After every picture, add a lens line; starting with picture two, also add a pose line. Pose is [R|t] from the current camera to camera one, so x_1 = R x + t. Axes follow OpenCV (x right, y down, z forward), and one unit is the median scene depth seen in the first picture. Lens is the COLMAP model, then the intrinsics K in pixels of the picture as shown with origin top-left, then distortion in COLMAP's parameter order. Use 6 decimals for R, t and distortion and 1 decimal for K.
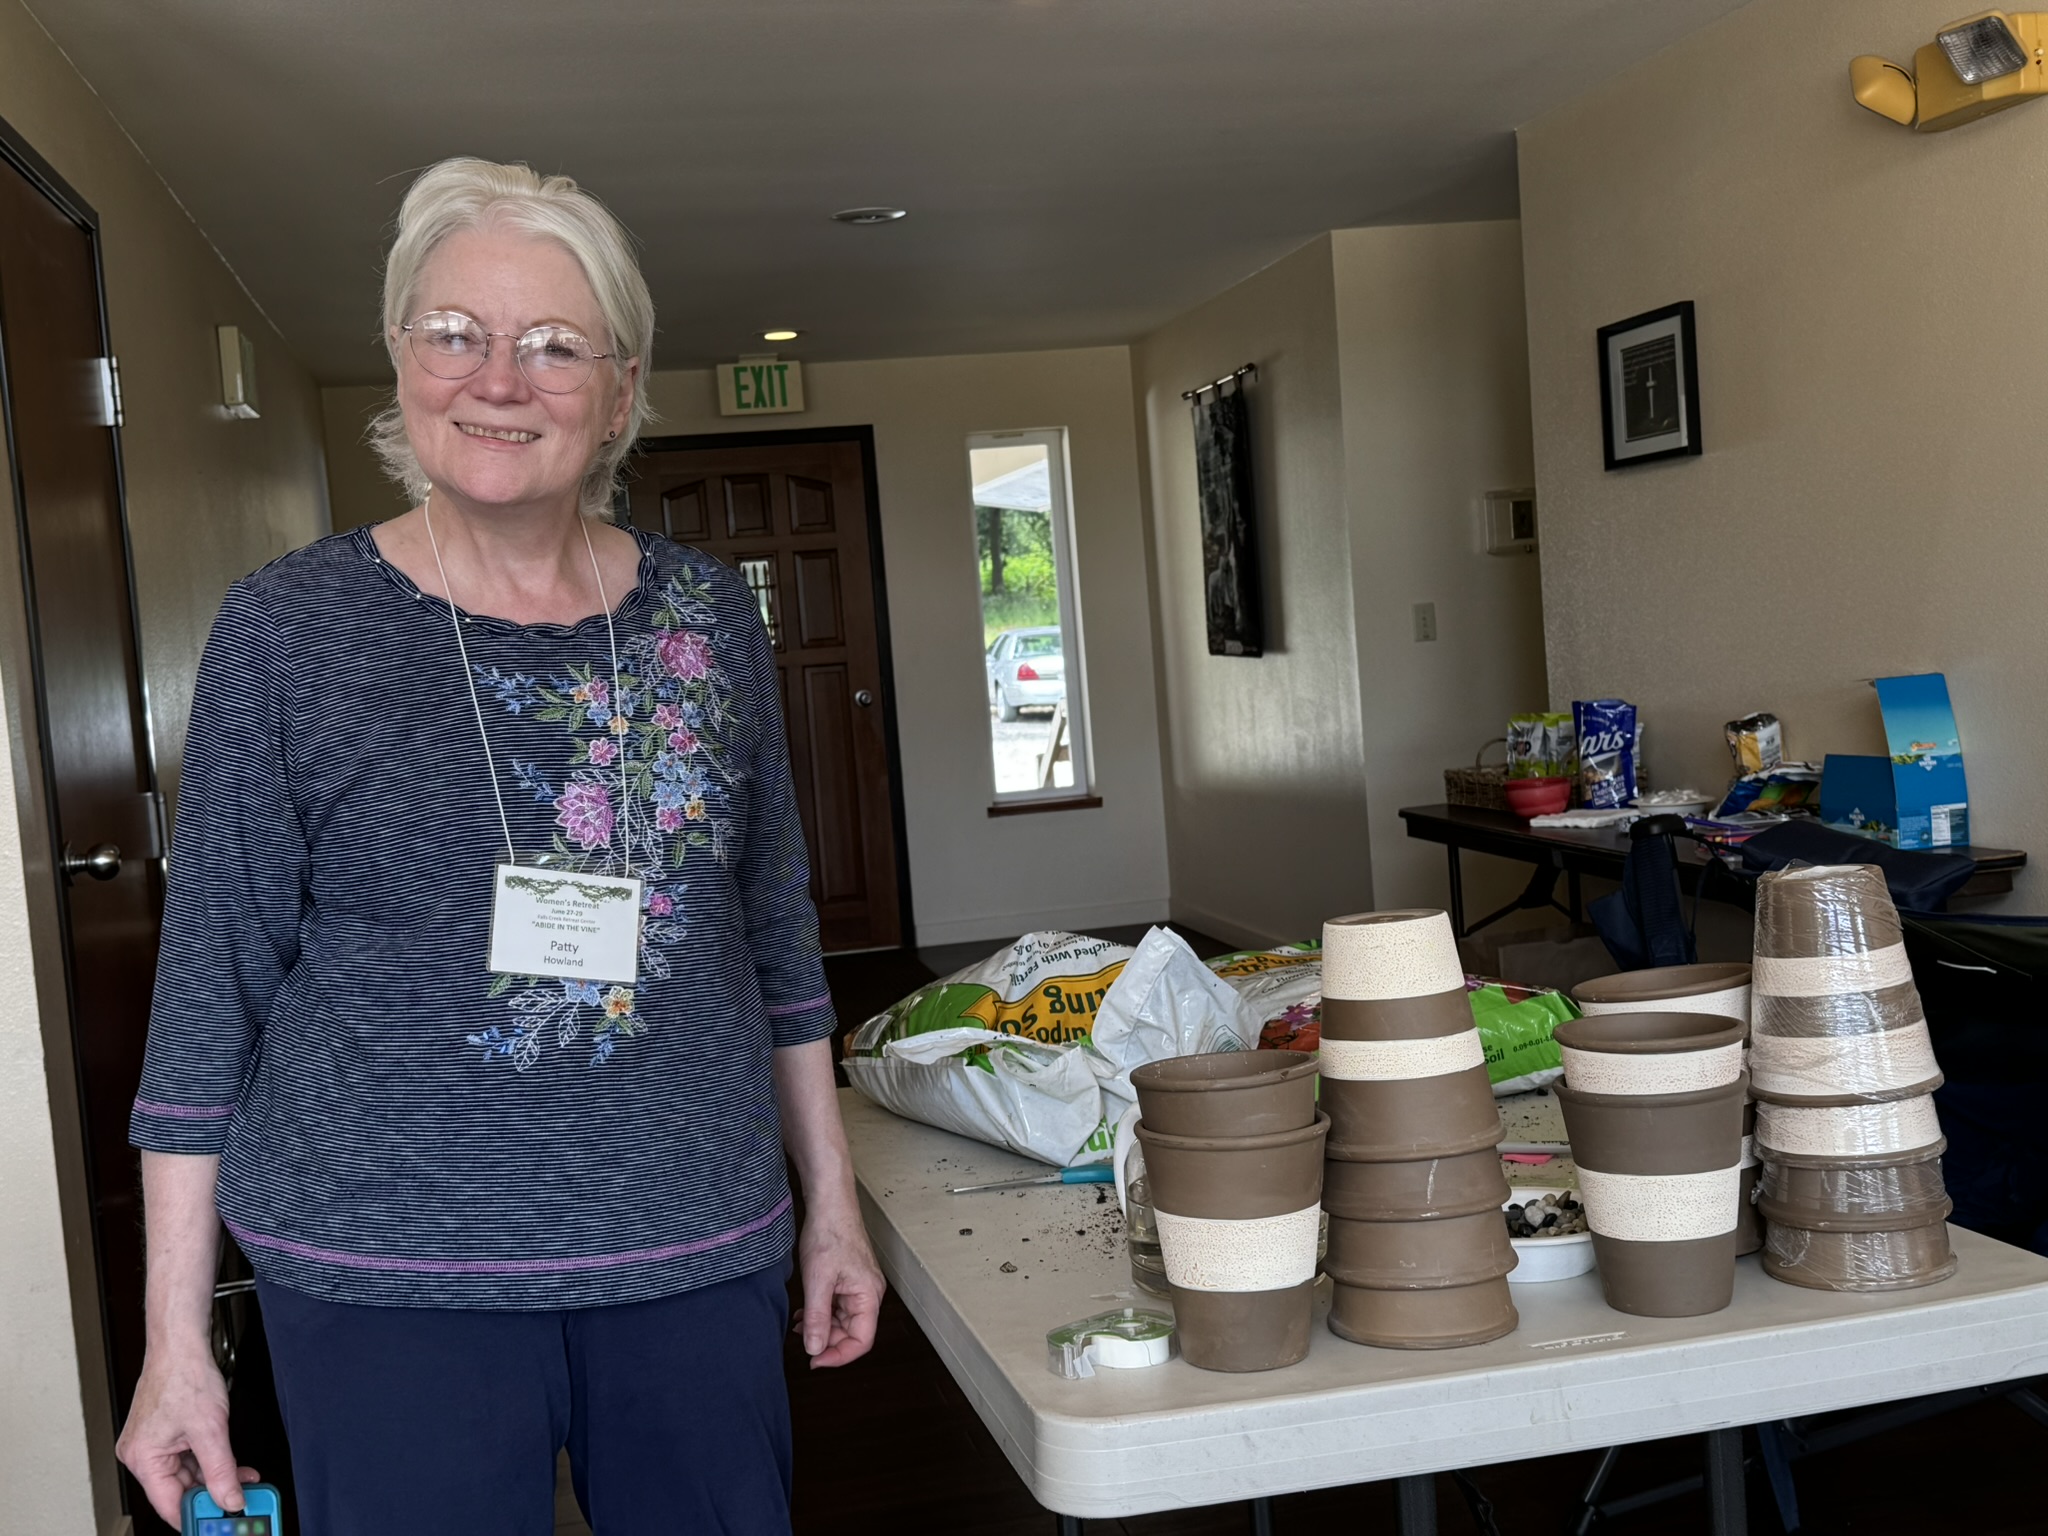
lens RADIAL K [[2366.5, 0, 1024.0], [0, 2366.5, 768.0], [0, 0, 1]] dist [0.083393, -0.022268]
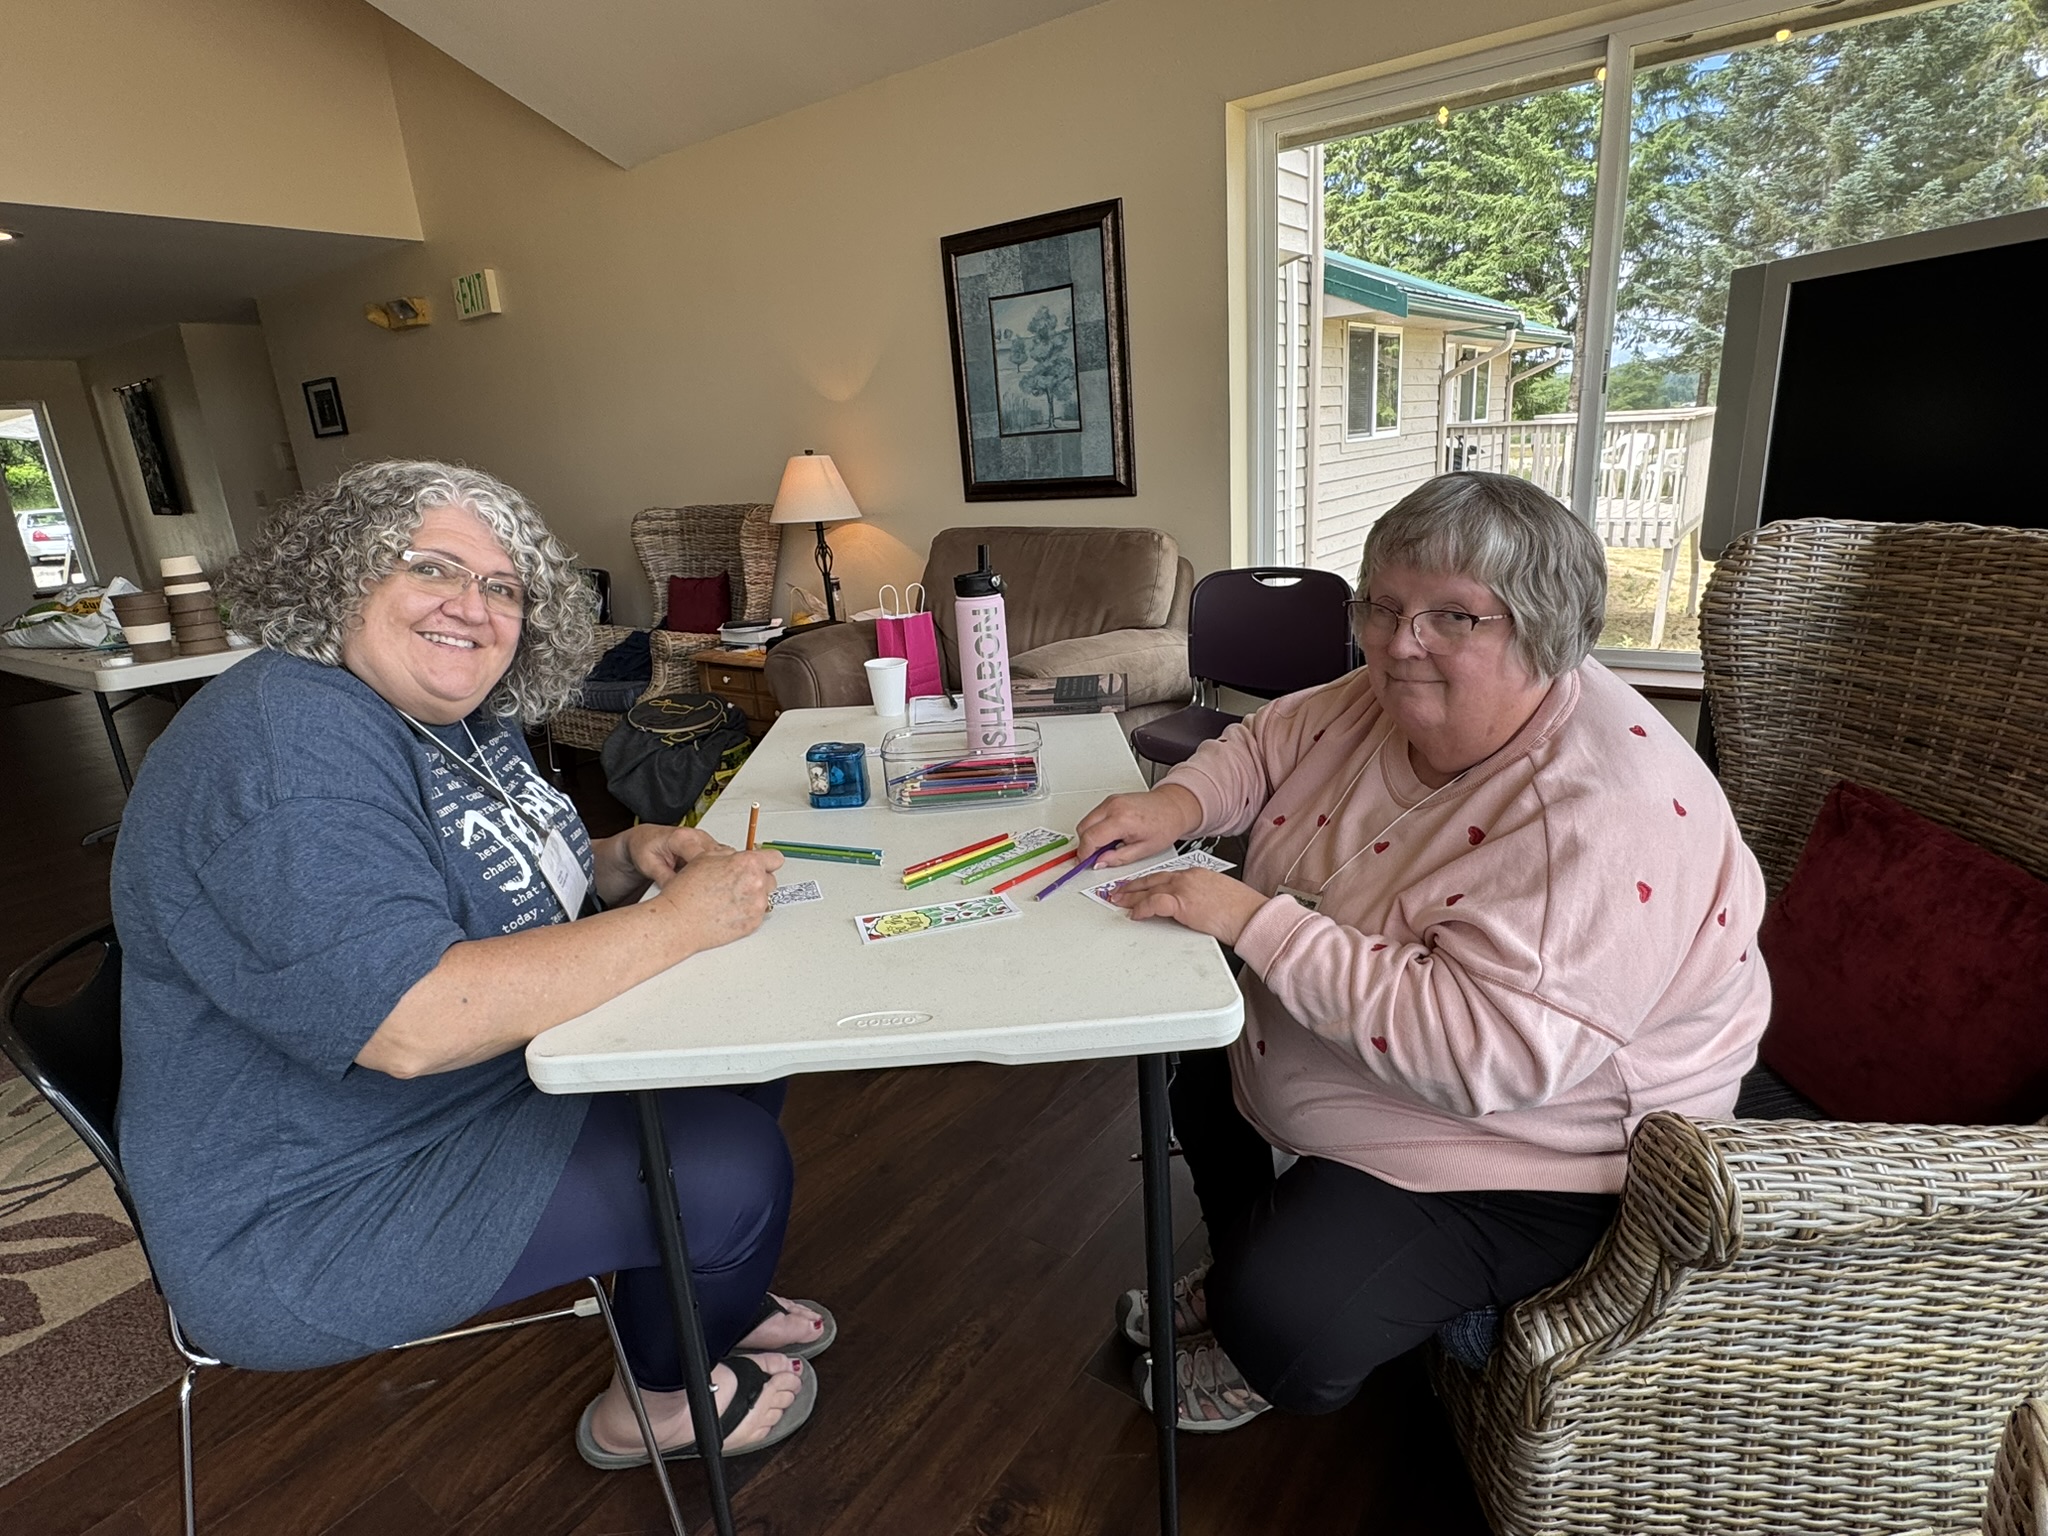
lens RADIAL K [[1093.3, 0, 1024.0], [0, 1093.3, 768.0], [0, 0, 1]] dist [0.000116, -0.001602]
pose [[0.748106, -0.159970, 0.644008, -0.010150], [0.046069, 0.980686, 0.190084, 0.038237], [-0.661978, -0.112535, 0.741027, -0.434556]]
